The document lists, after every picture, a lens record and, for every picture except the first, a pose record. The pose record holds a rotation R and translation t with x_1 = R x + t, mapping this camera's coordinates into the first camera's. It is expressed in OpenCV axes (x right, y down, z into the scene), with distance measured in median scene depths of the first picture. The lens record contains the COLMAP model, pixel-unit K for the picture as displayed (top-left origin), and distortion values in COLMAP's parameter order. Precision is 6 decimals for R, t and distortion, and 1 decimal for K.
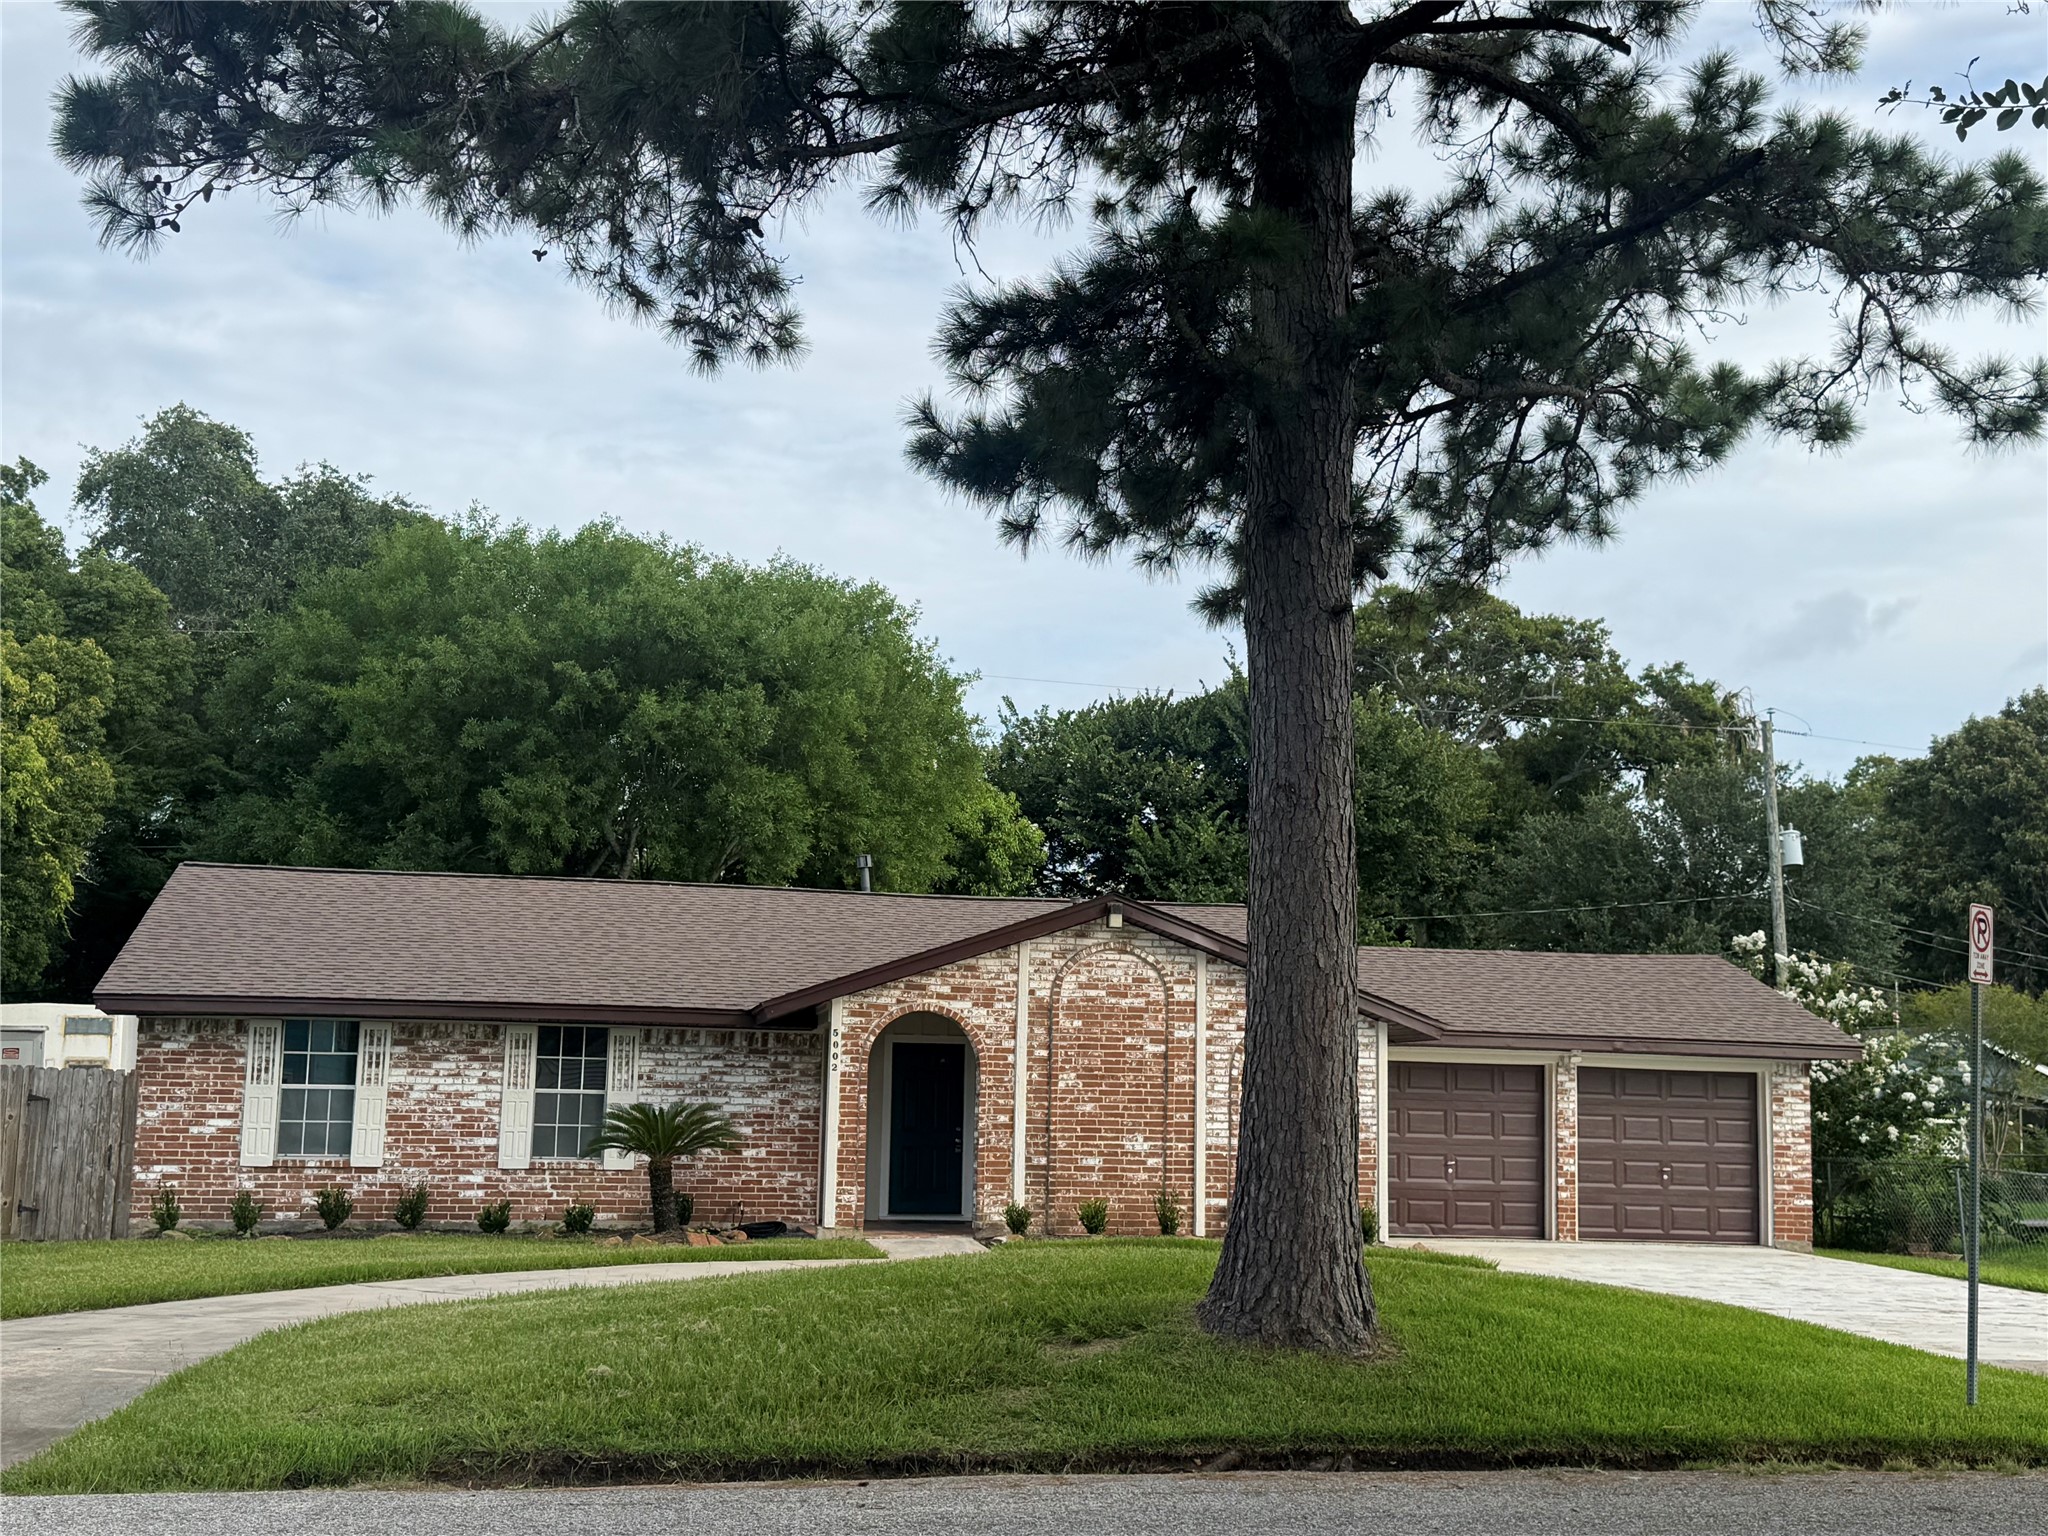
lens RADIAL K [[2499.3, 0, 1017.2], [0, 2499.3, 774.4], [0, 0, 1]] dist [0.281023, 0.000000]
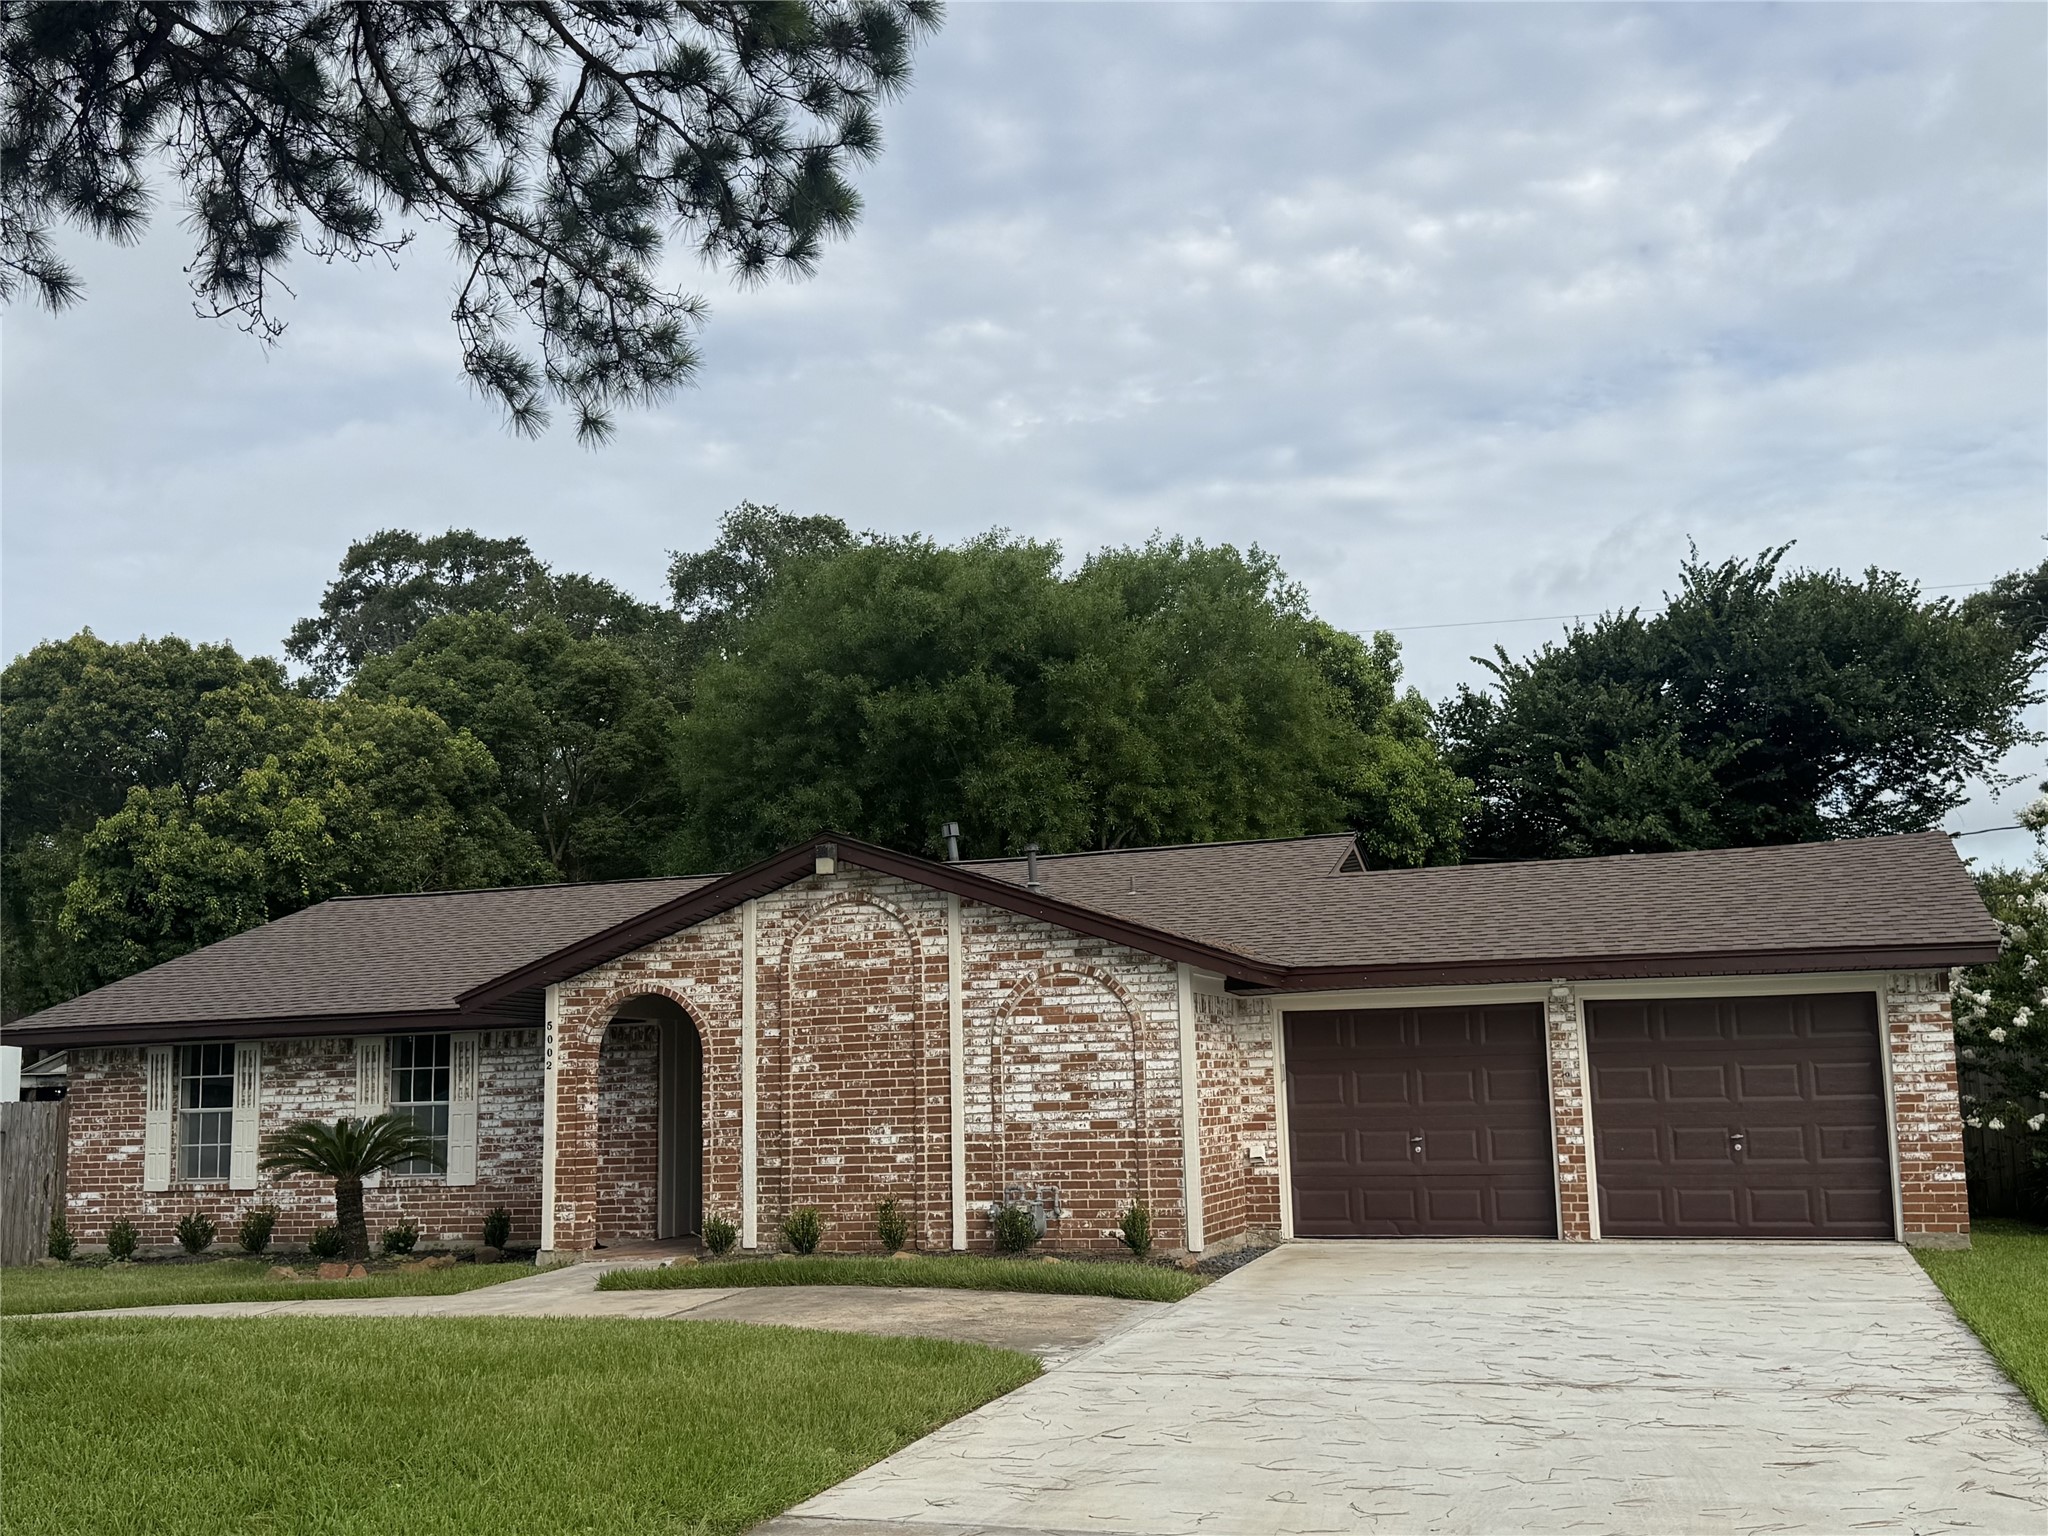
lens RADIAL K [[2068.7, 0, 1024.3], [0, 2068.7, 760.4], [0, 0, 1]] dist [0.148471, 0.000000]
pose [[0.863511, -0.124979, -0.488600, 0.426400], [0.110552, 0.992153, -0.058403, 0.070187], [0.492065, -0.003584, 0.870551, 0.436283]]
